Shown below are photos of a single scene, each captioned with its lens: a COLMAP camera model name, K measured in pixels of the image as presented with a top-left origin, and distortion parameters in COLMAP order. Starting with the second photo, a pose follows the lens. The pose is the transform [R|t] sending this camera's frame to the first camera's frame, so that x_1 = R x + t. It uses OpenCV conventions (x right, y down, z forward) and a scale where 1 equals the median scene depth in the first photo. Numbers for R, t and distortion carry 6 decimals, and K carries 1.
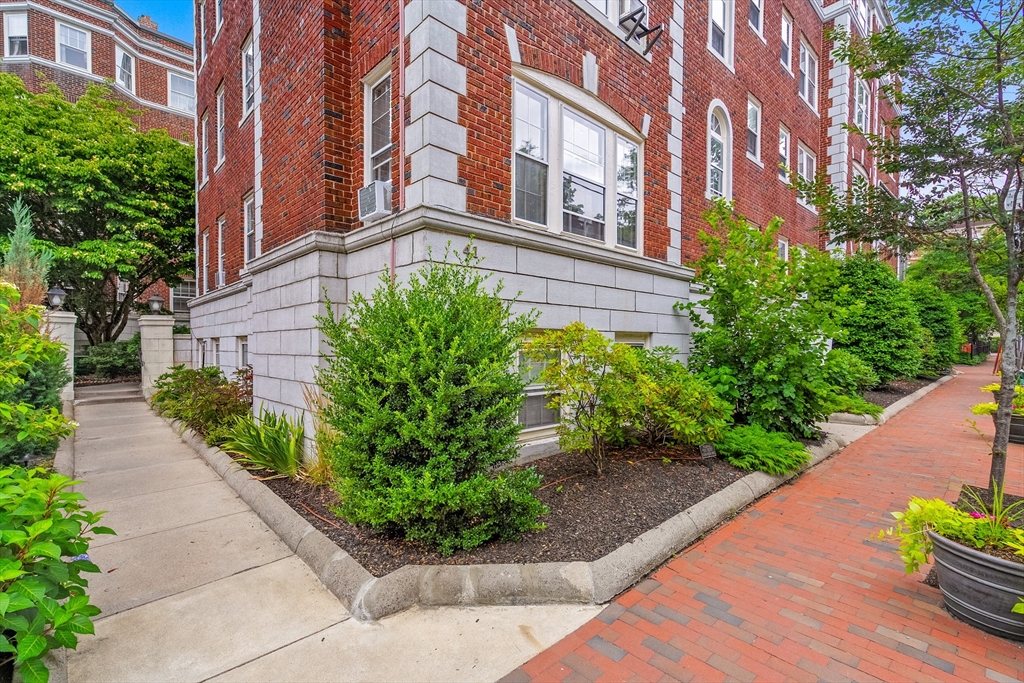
lens RADIAL K [[461.2, 0, 512.0], [0, 461.2, 341.5], [0, 0, 1]] dist [0.025475, -0.000060]
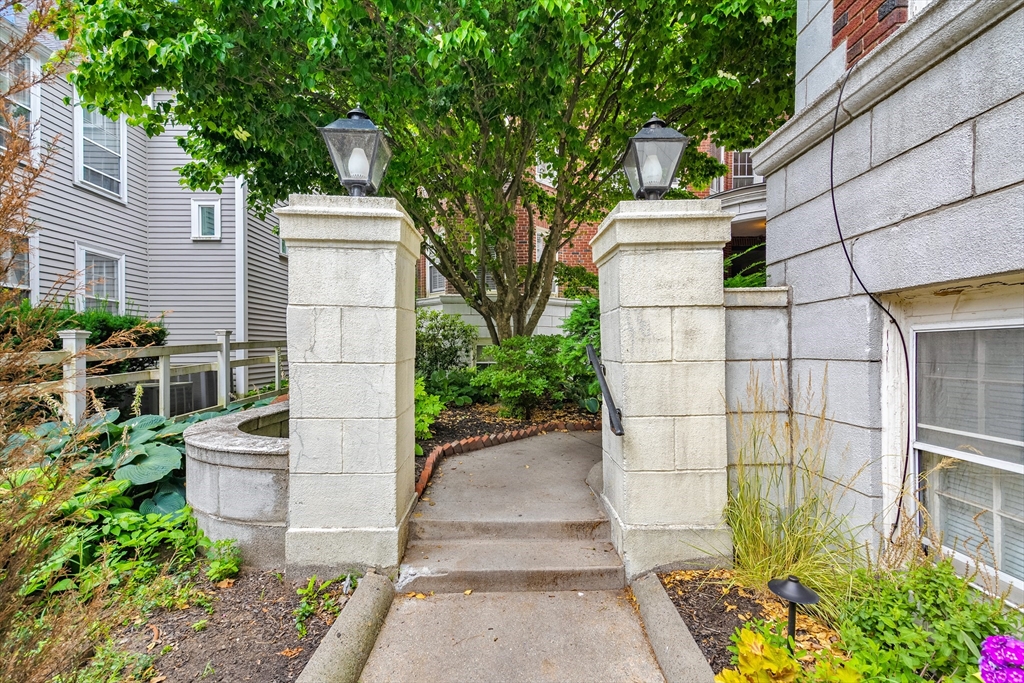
lens RADIAL K [[461.2, 0, 512.0], [0, 461.2, 341.5], [0, 0, 1]] dist [0.025475, -0.000060]
pose [[0.730374, -0.011938, -0.682943, -0.585892], [0.006627, 0.999924, -0.010391, 0.011220], [0.683015, 0.003063, 0.730398, 0.699179]]
